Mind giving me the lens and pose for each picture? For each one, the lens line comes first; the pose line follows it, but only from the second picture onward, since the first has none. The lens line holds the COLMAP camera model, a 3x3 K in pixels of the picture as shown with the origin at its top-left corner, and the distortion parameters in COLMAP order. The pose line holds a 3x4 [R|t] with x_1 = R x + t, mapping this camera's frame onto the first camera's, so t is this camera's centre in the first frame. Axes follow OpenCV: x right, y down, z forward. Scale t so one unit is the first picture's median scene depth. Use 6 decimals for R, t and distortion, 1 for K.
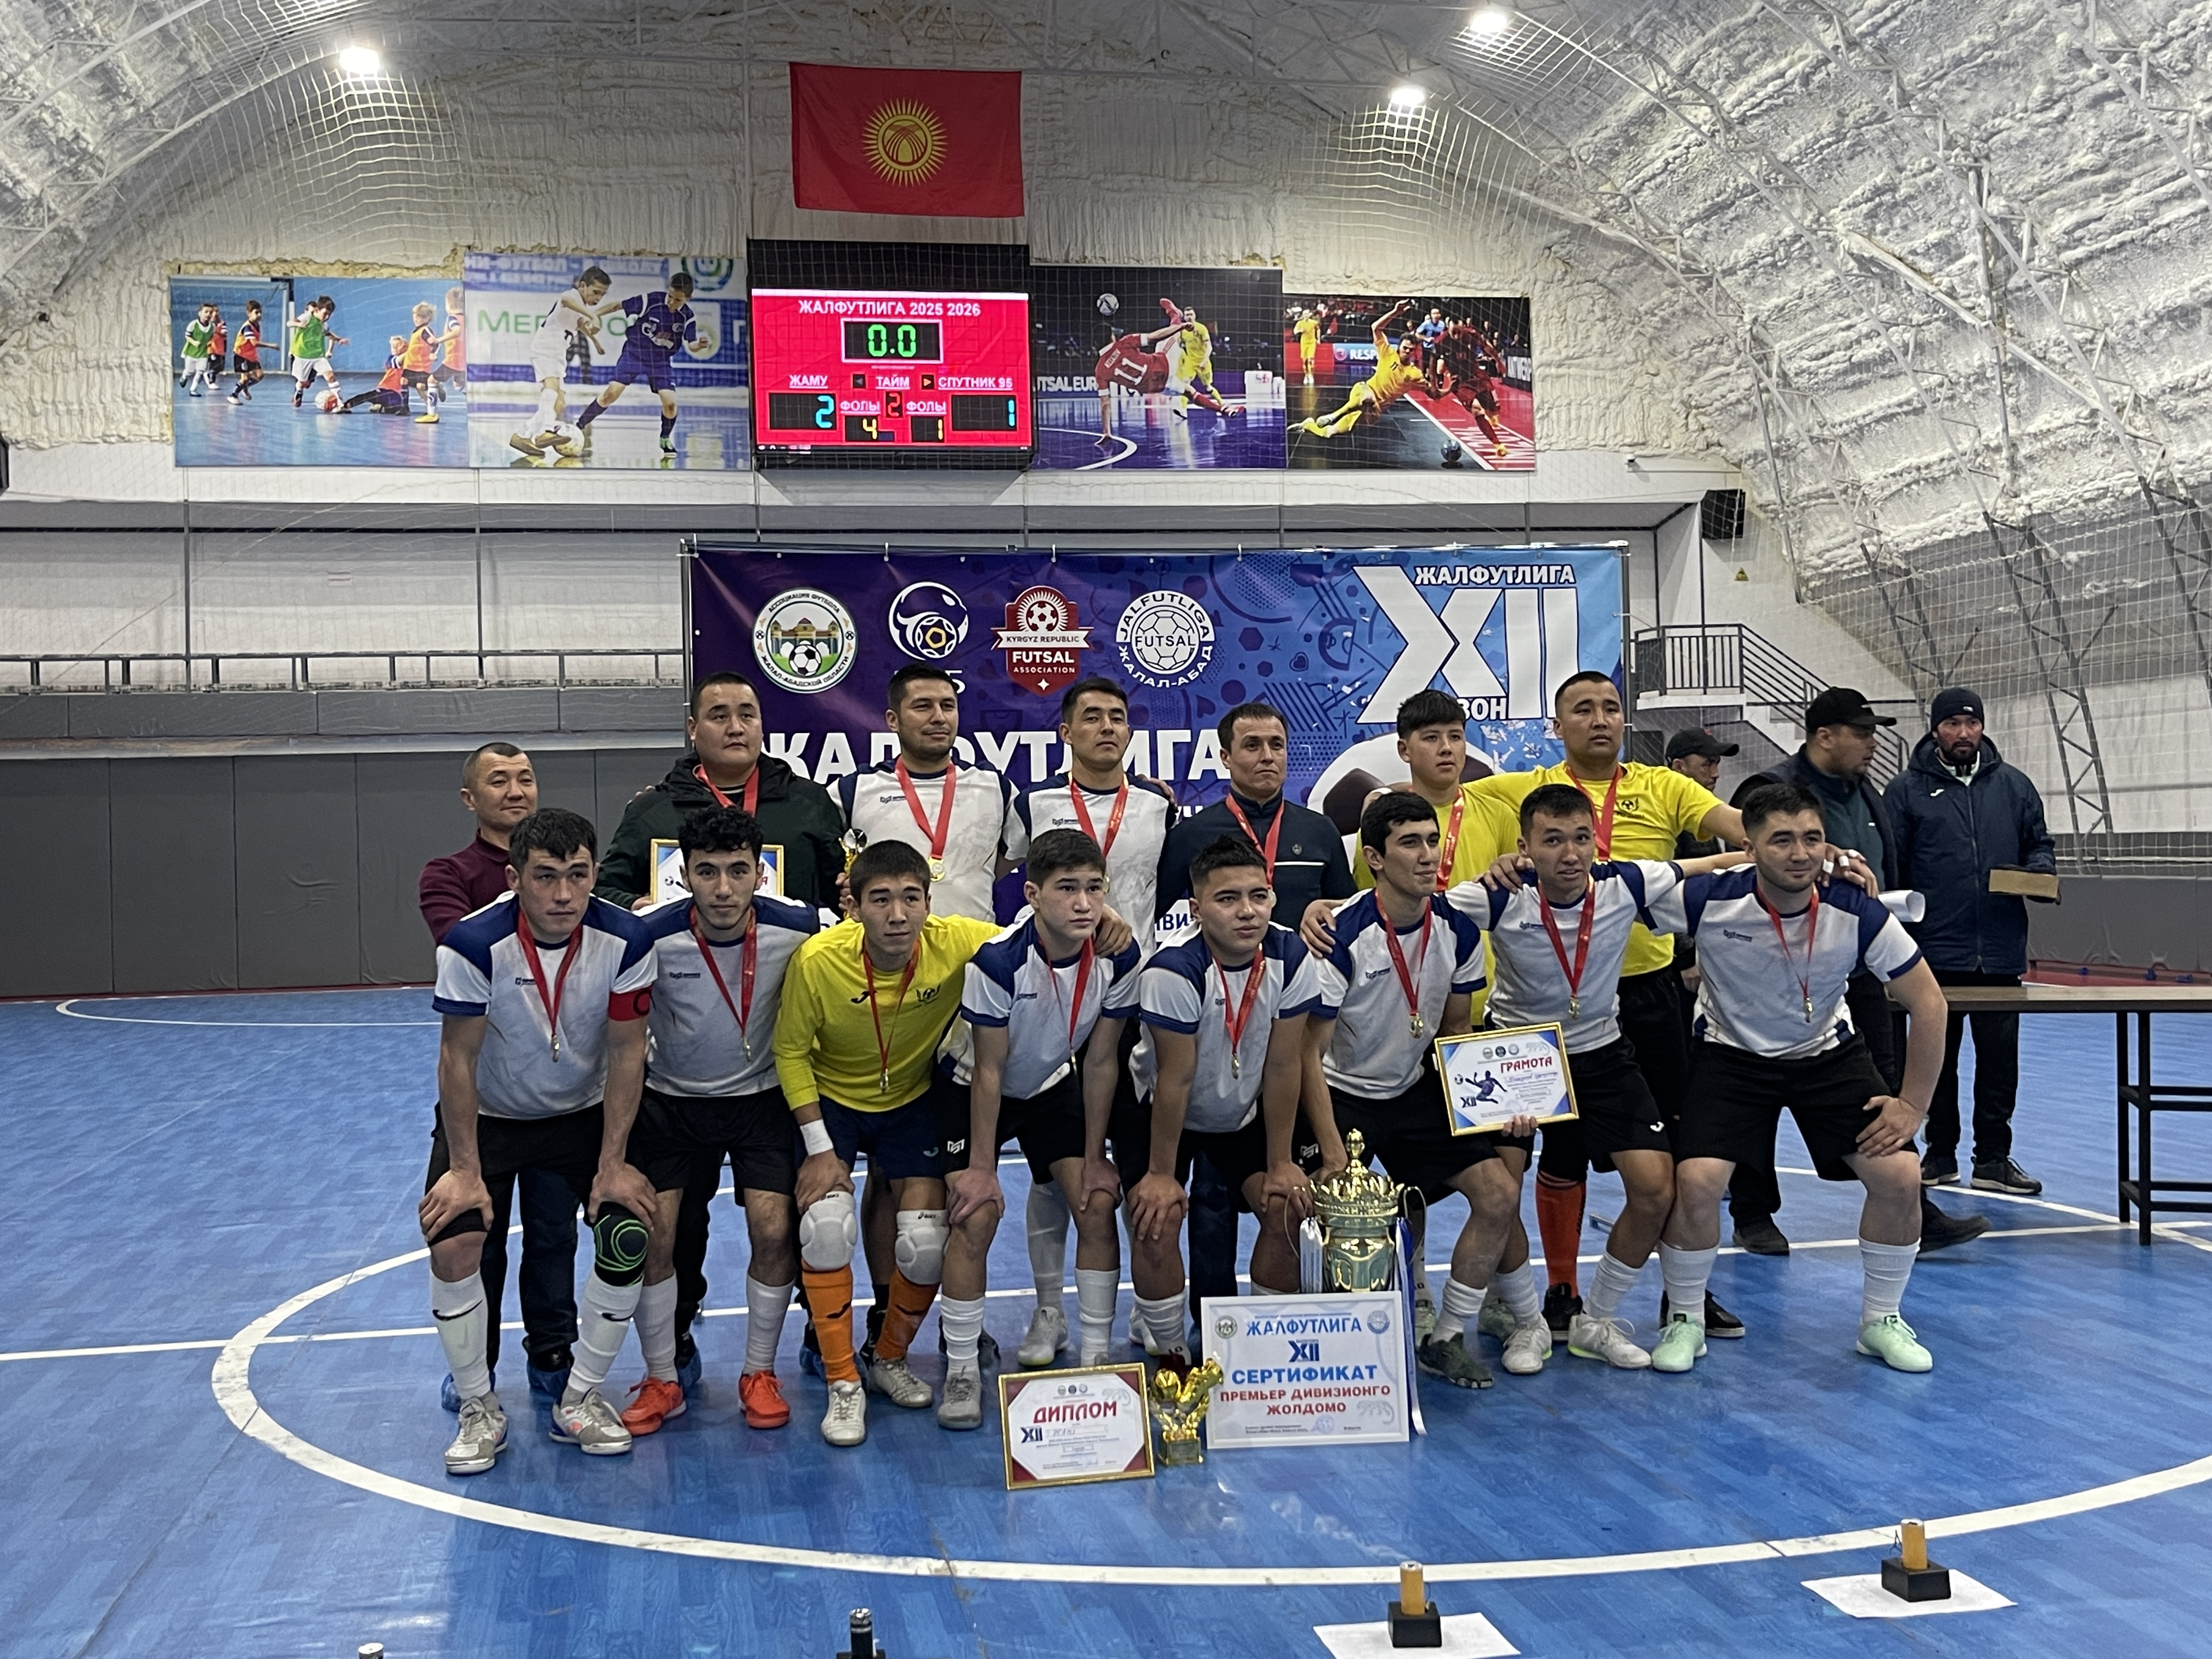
lens RADIAL K [[2412.5, 0, 1090.5], [0, 2412.5, 811.4], [0, 0, 1]] dist [0.033814, 0.000000]
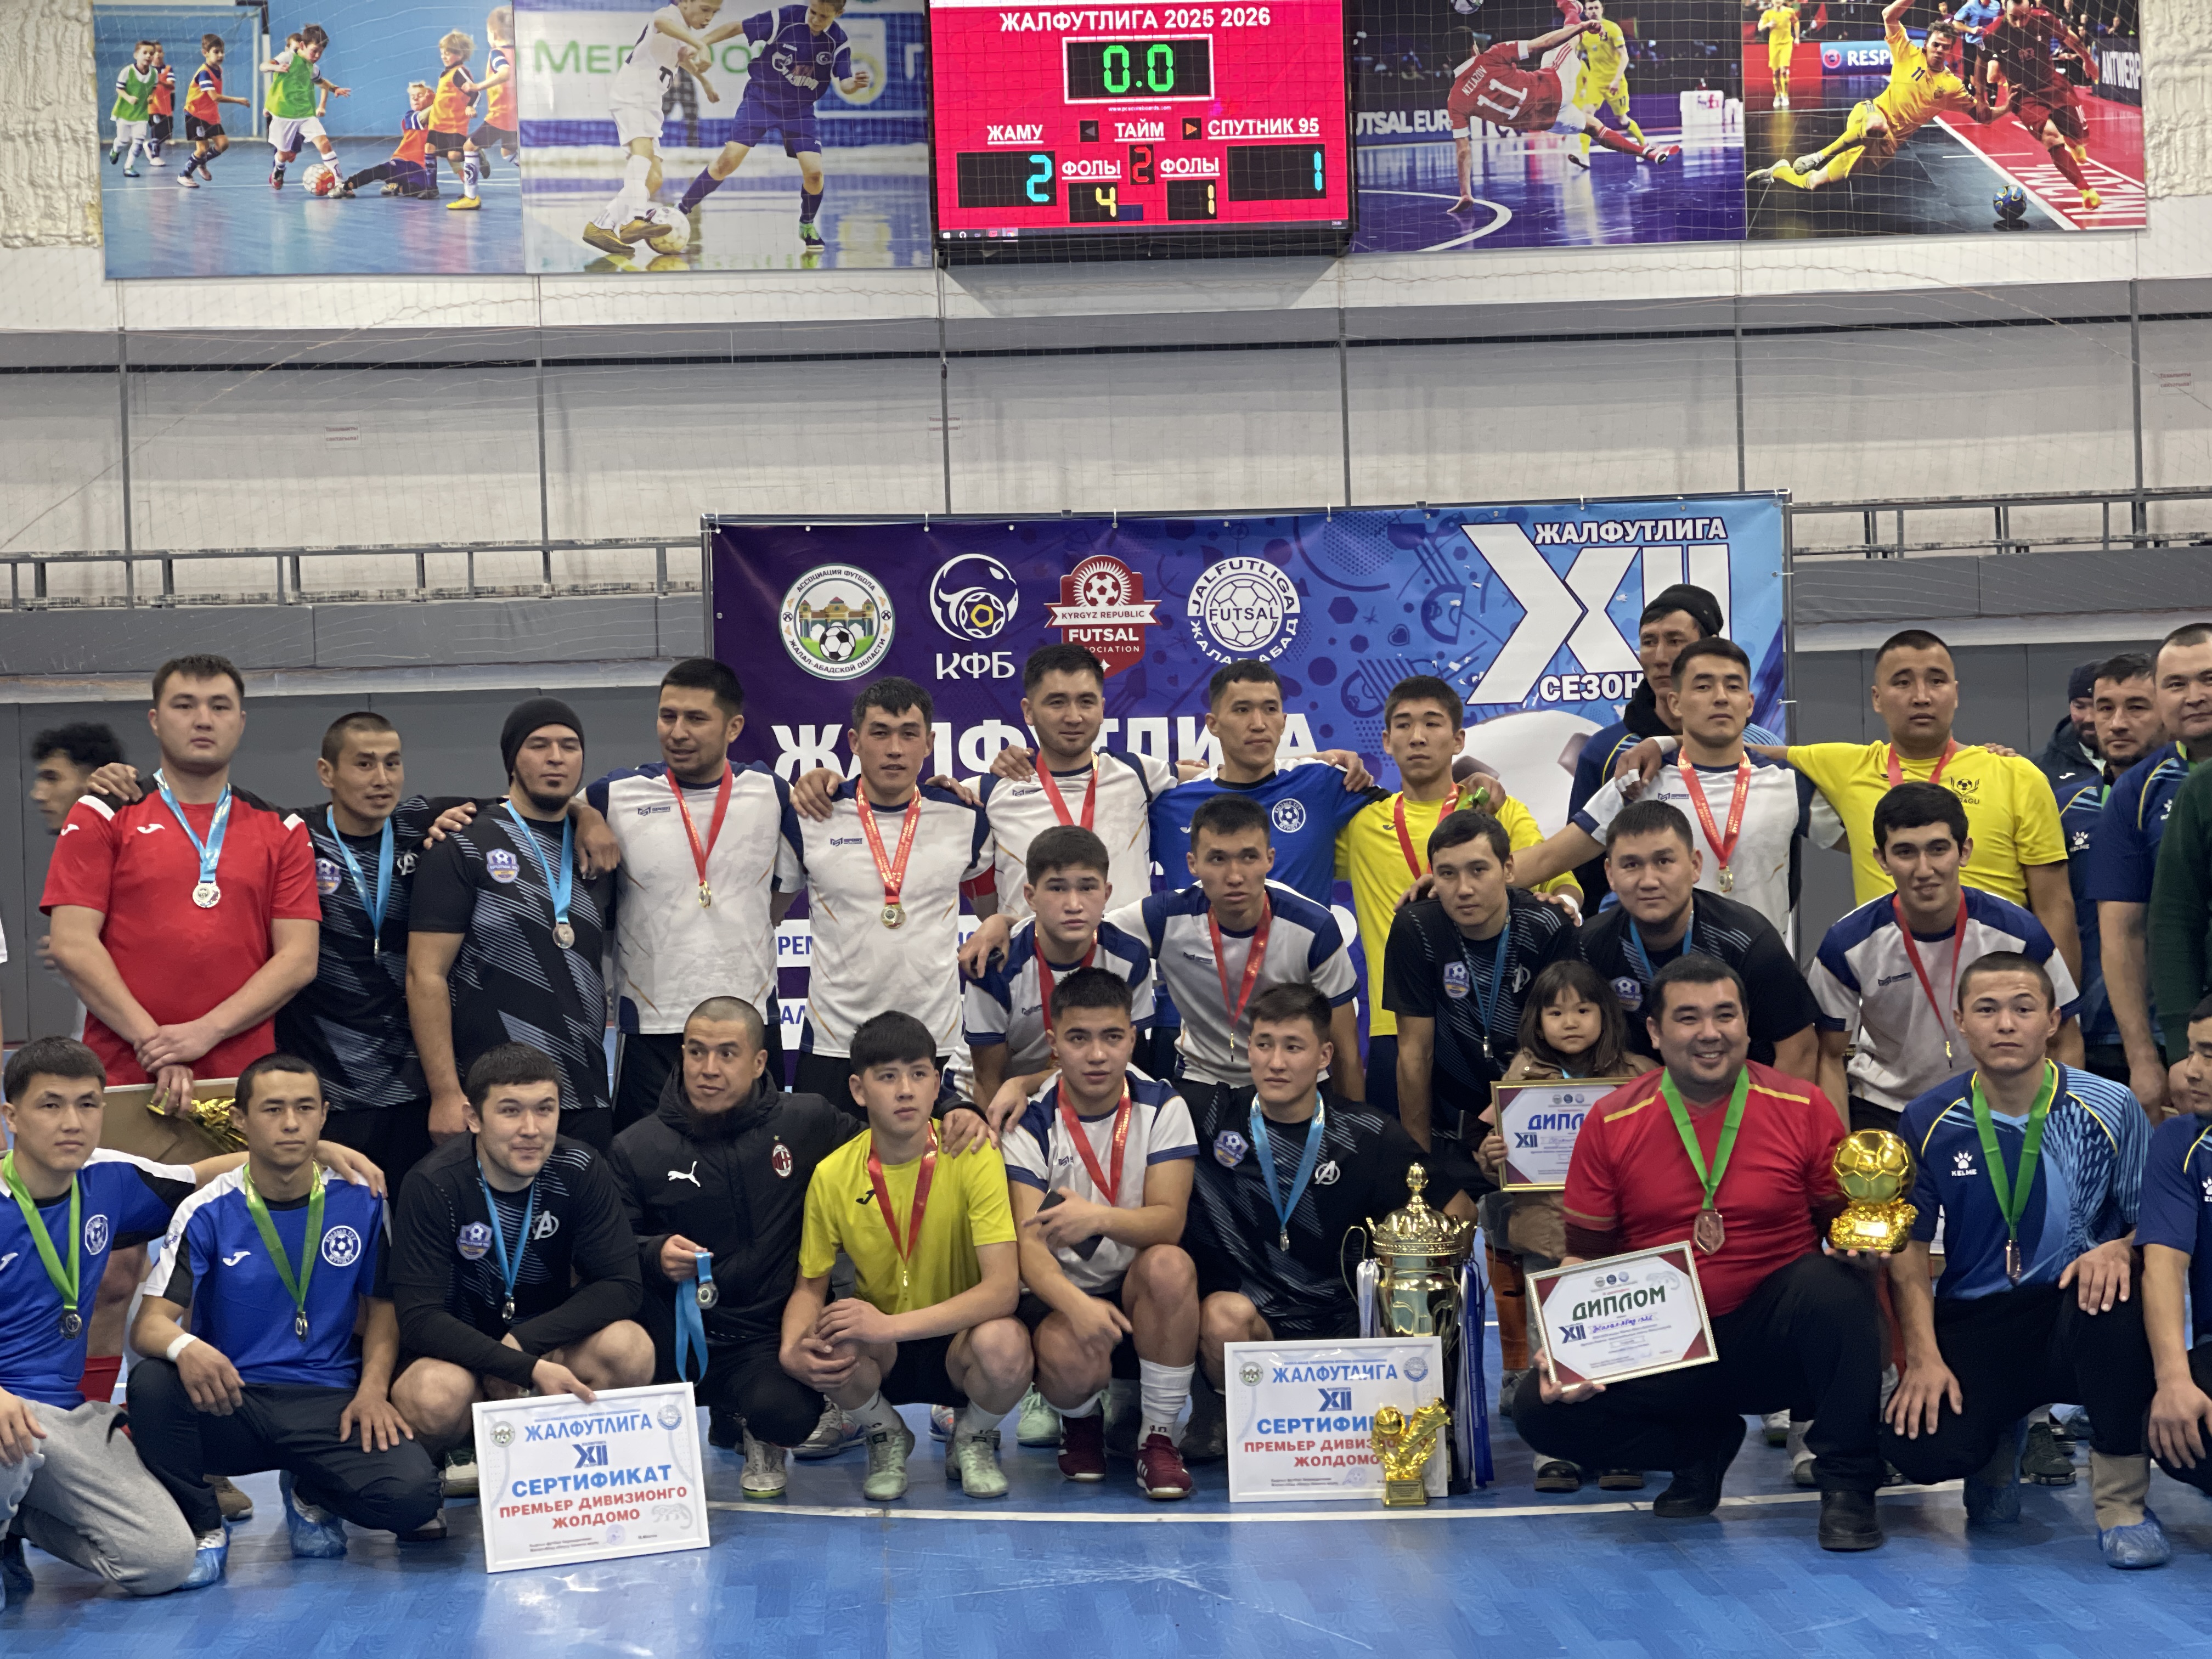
lens RADIAL K [[4125.8, 0, 1118.7], [0, 4125.8, 811.4], [0, 0, 1]] dist [0.207857, 0.000000]
pose [[0.992968, -0.006491, -0.118205, 0.051373], [0.008313, 0.999854, 0.014925, -0.006614], [0.118091, -0.015802, 0.992877, -0.160584]]
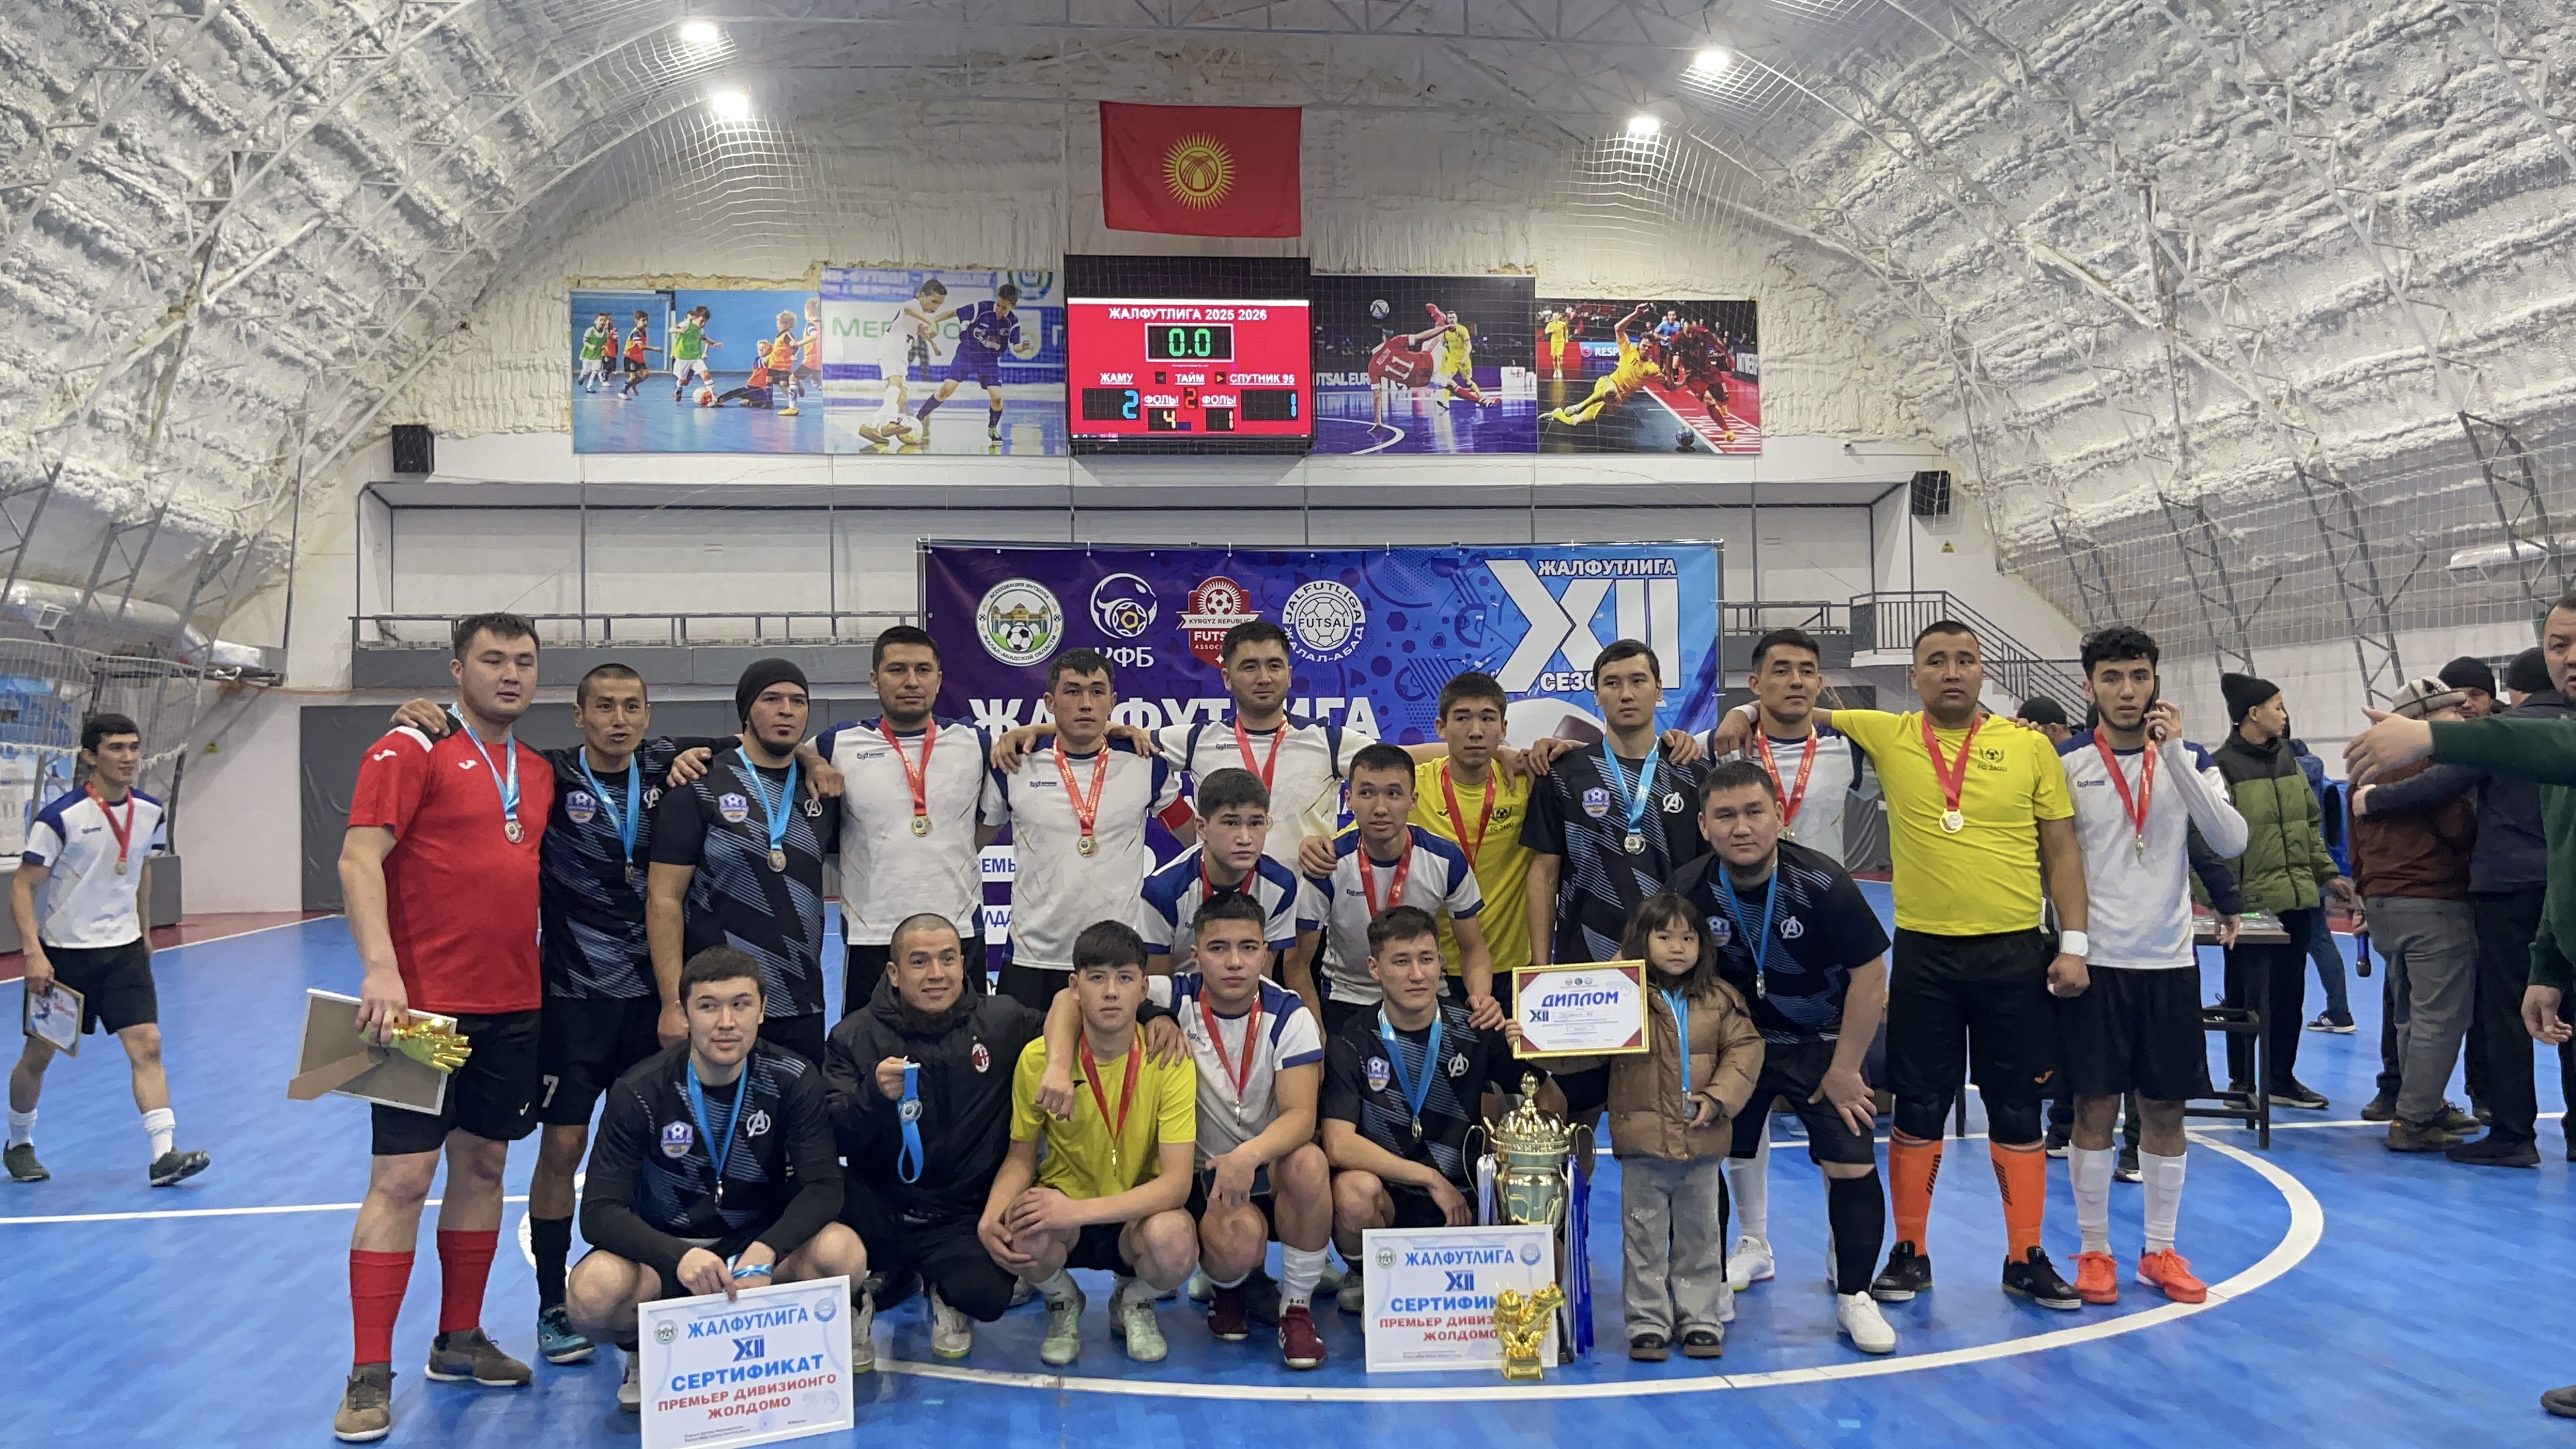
lens RADIAL K [[2154.0, 0, 1285.6], [0, 2154.0, 740.3], [0, 0, 1]] dist [0.059507, -0.072988]
pose [[0.998494, 0.006454, -0.054481, 0.022000], [-0.006692, 0.999969, -0.004196, -0.002527], [0.054452, 0.004554, 0.998506, -0.019643]]
